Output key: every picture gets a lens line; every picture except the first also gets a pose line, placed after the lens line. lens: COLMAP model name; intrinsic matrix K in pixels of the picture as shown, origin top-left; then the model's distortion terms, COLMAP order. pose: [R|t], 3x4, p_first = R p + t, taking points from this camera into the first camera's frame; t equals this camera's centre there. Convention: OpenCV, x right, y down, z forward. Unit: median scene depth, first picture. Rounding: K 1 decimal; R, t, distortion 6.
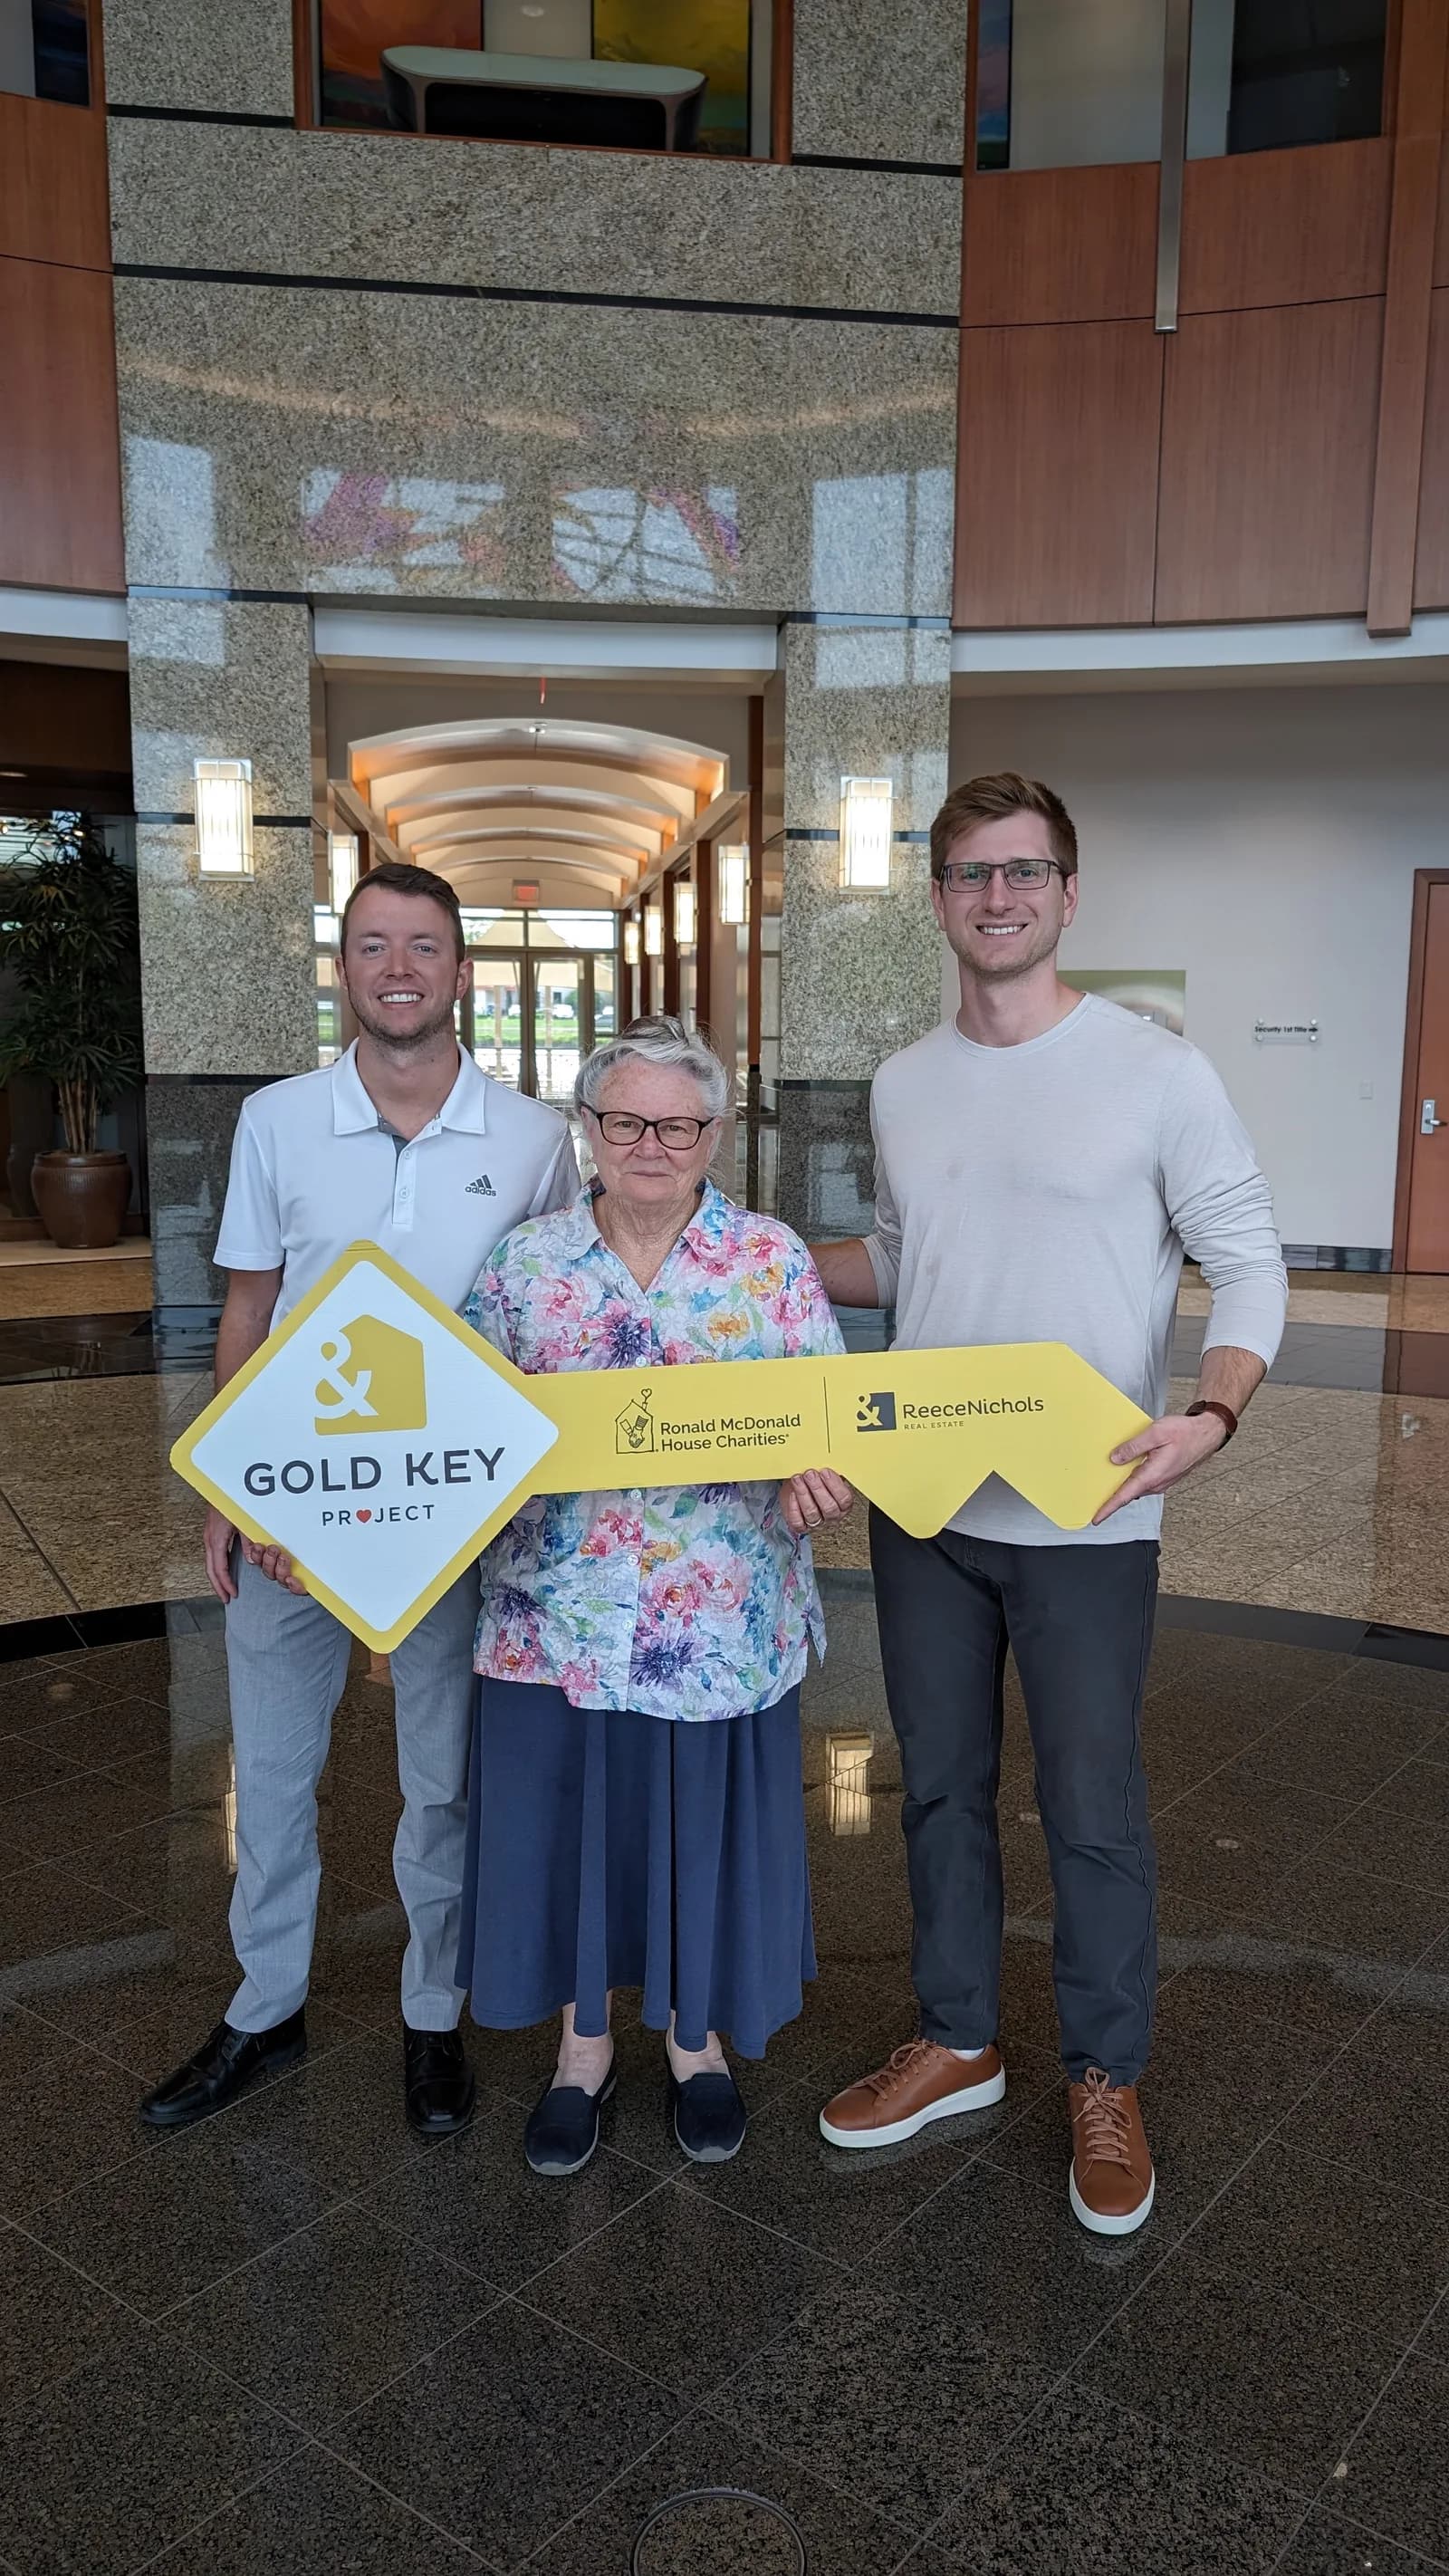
lens RADIAL K [[1876.9, 0, 768.0], [0, 1876.9, 1308.1], [0, 0, 1]] dist [0.007651, -0.004097]
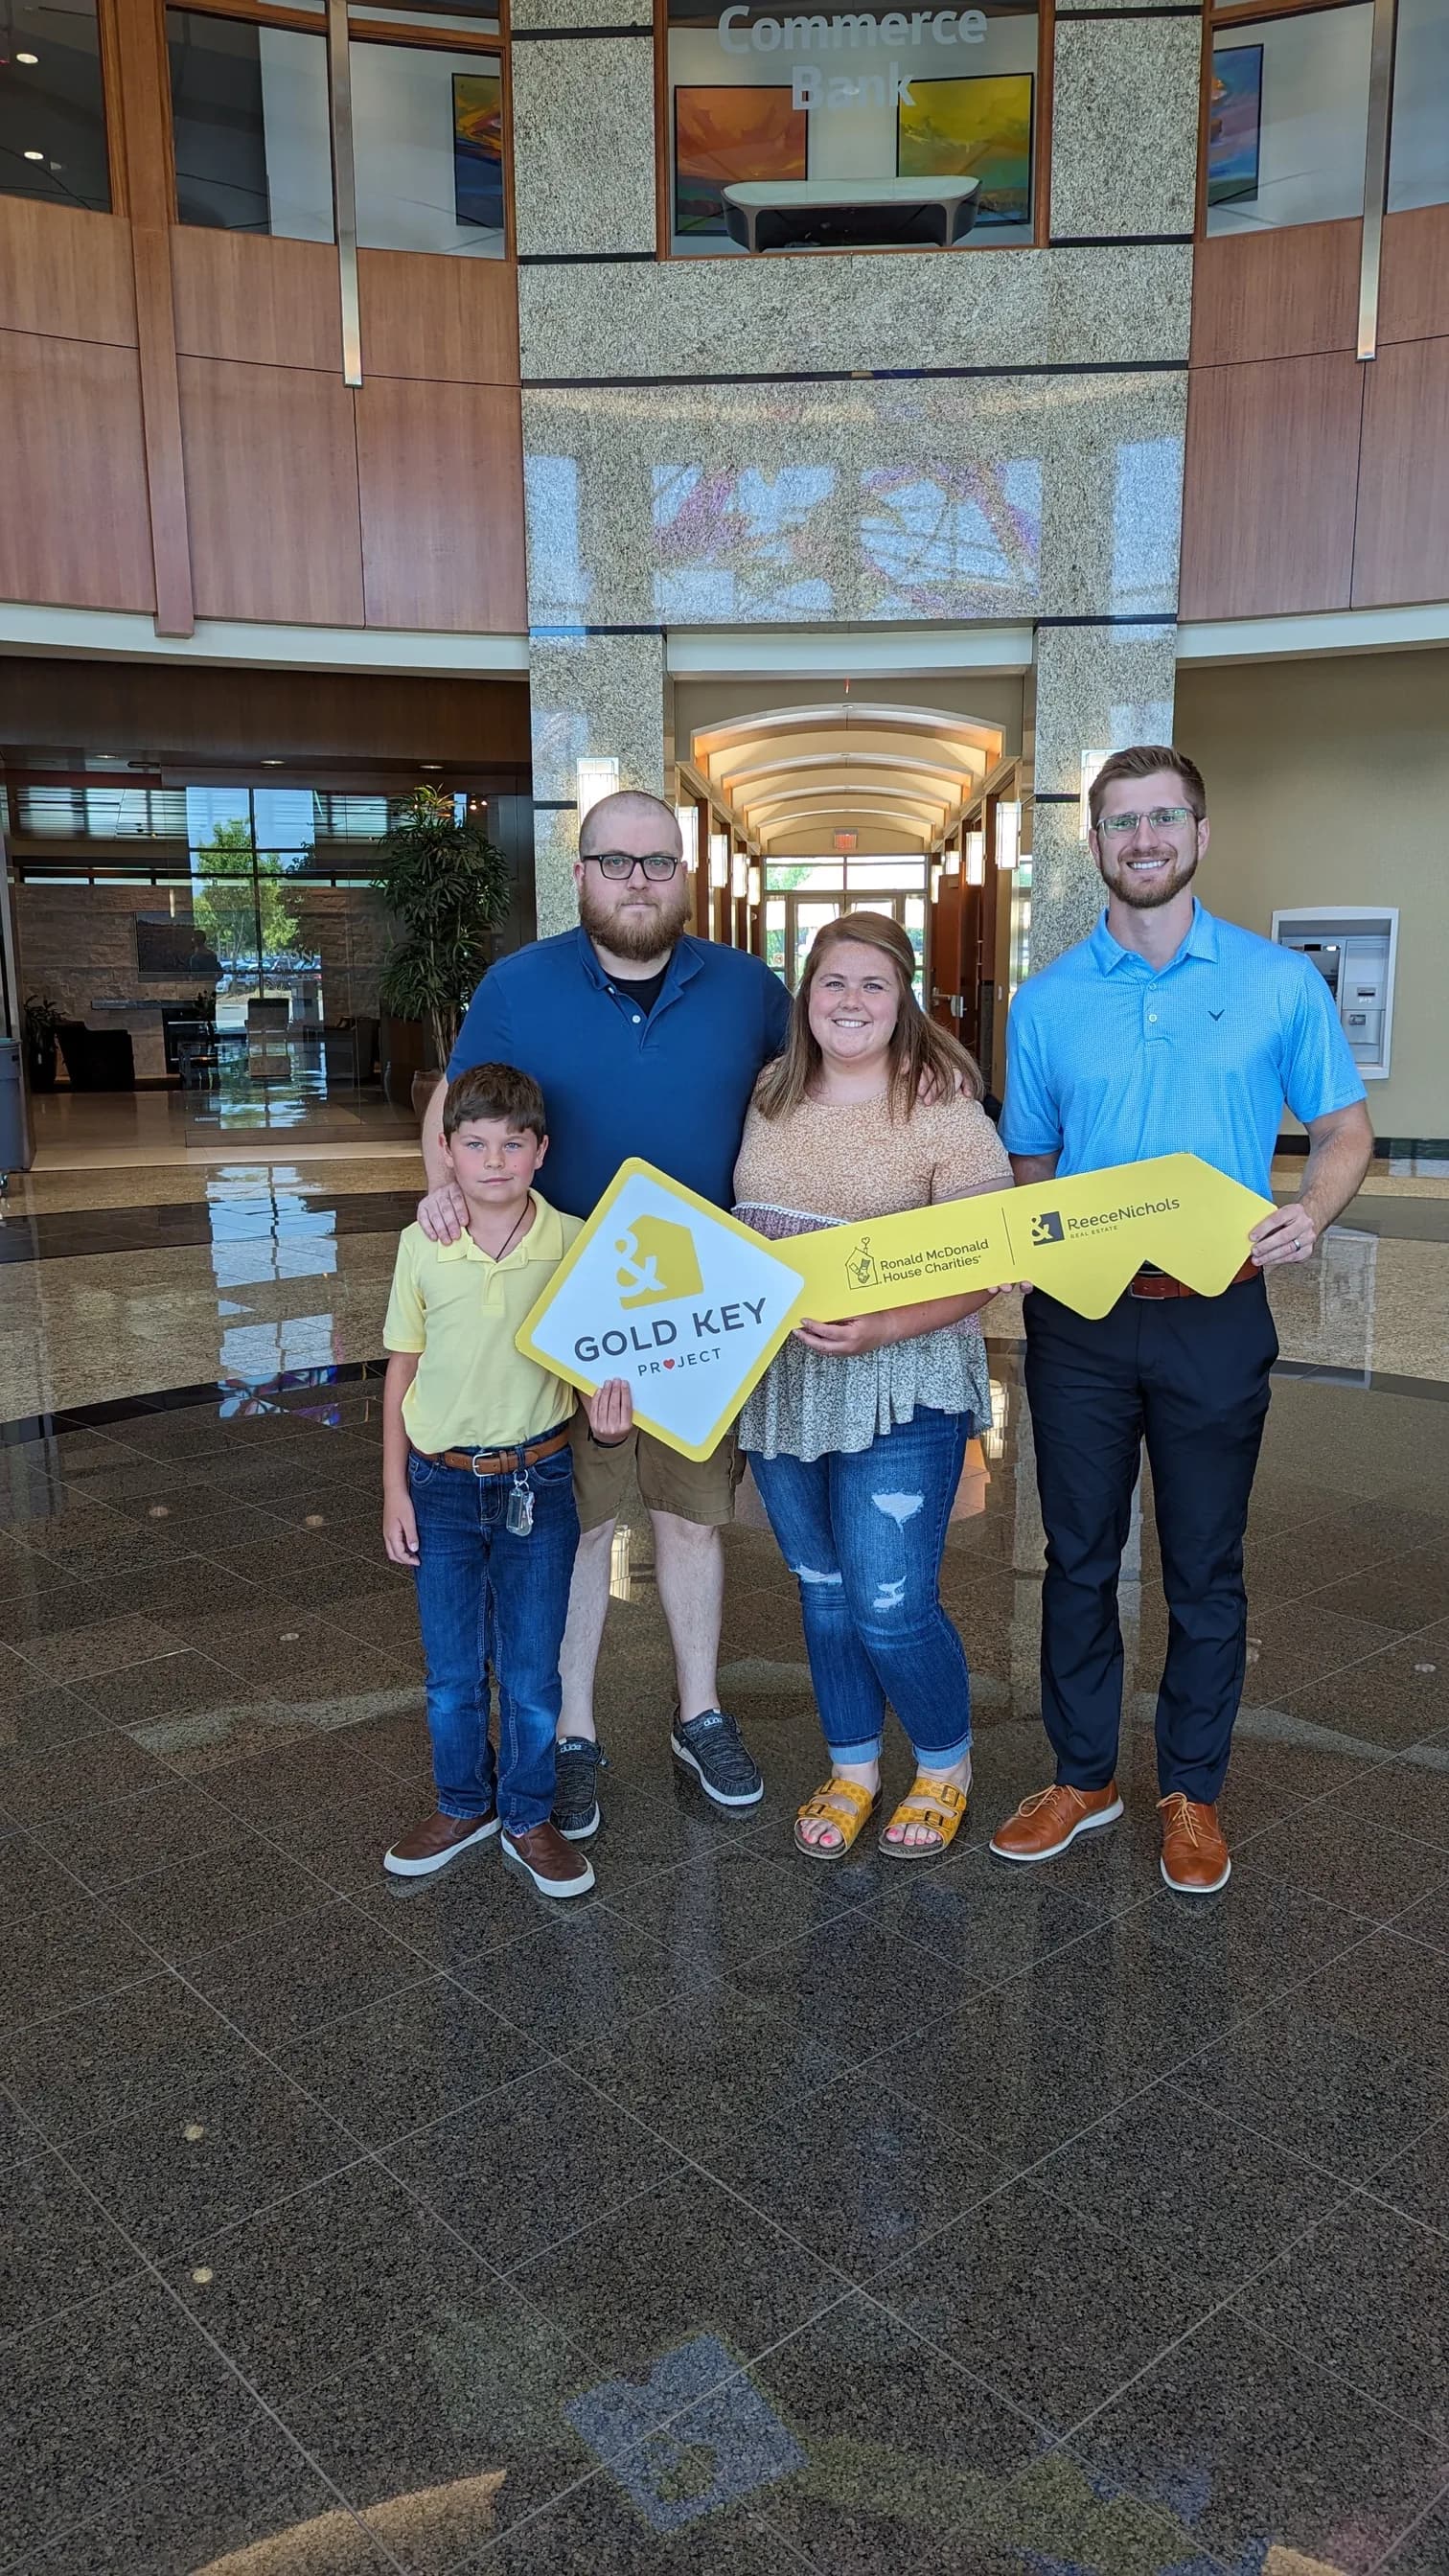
lens RADIAL K [[1773.1, 0, 724.5], [0, 1773.1, 1288.0], [0, 0, 1]] dist [0.065938, -0.064450]
pose [[0.980506, 0.018107, -0.195652, 0.047277], [-0.011837, 0.999380, 0.033169, 0.035334], [0.196131, -0.030207, 0.980112, -0.216382]]
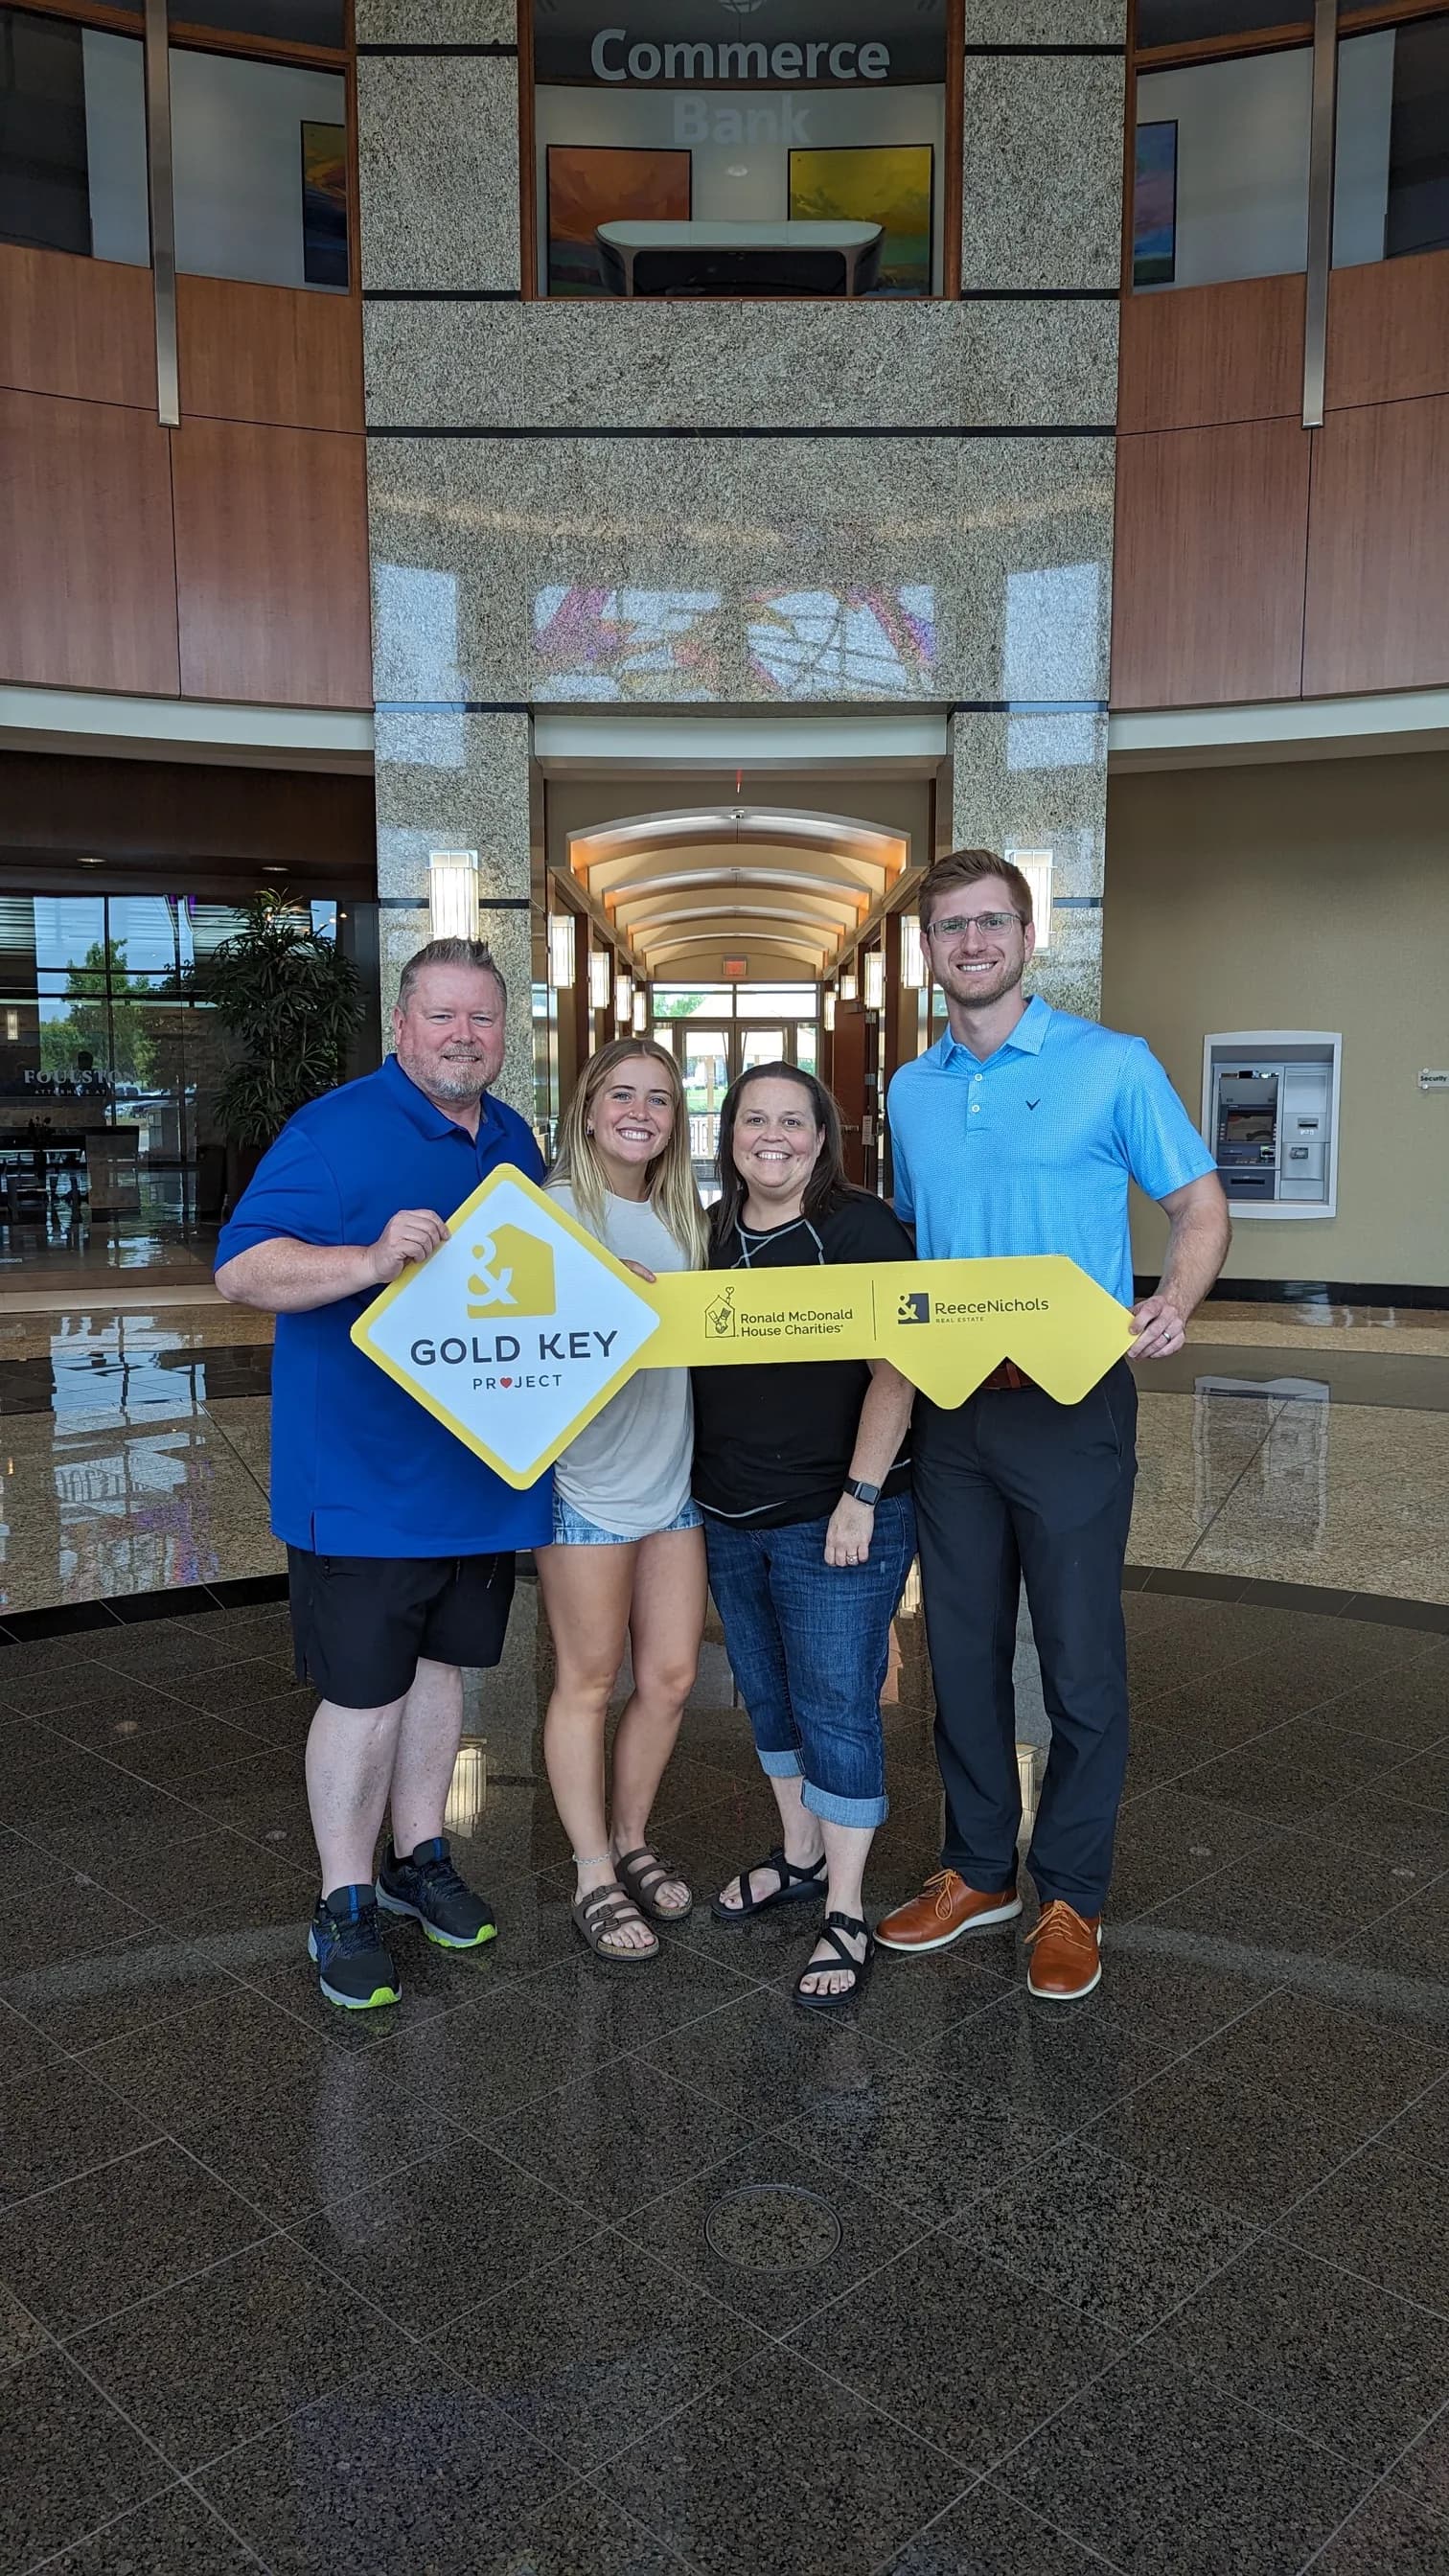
lens RADIAL K [[1806.1, 0, 728.4], [0, 1806.1, 1275.8], [0, 0, 1]] dist [0.072054, -0.070716]
pose [[0.991051, 0.002300, -0.133465, 0.022486], [-0.008784, 0.998808, -0.048016, 0.016714], [0.133195, 0.048759, 0.989890, -0.055025]]
